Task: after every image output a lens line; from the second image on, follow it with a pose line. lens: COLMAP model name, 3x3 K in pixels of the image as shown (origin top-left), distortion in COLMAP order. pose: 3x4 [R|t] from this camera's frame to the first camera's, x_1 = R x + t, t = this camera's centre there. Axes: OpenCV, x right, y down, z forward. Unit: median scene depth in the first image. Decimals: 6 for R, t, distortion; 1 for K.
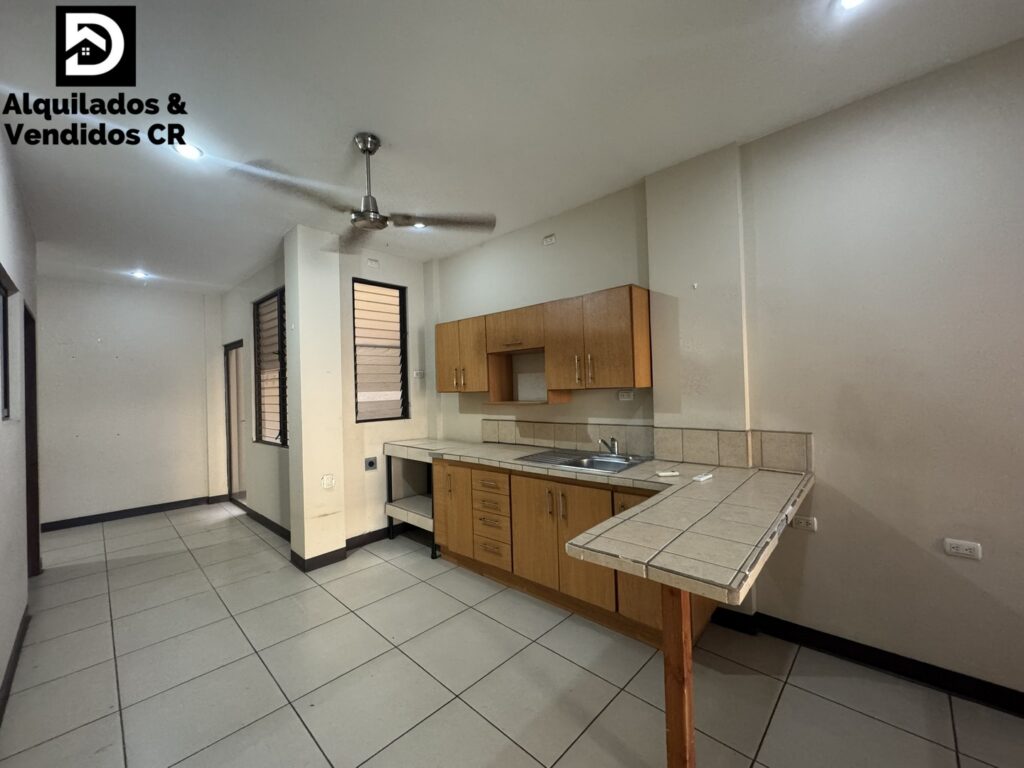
lens RADIAL K [[405.9, 0, 512.0], [0, 405.9, 384.0], [0, 0, 1]] dist [-0.007851, 0.000349]
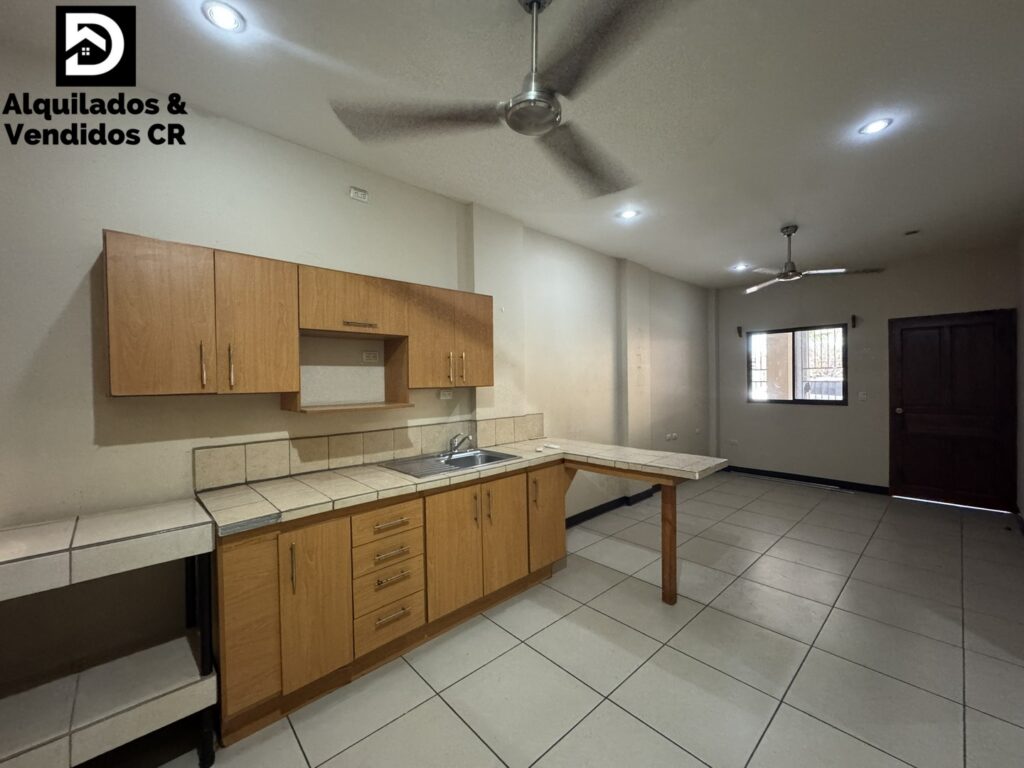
lens RADIAL K [[405.9, 0, 512.0], [0, 405.9, 384.0], [0, 0, 1]] dist [-0.007851, 0.000349]
pose [[0.069423, 0.017837, 0.997428, -0.726609], [-0.000320, 0.999840, -0.017858, 0.019776], [-0.997587, 0.000921, 0.069417, 0.738706]]
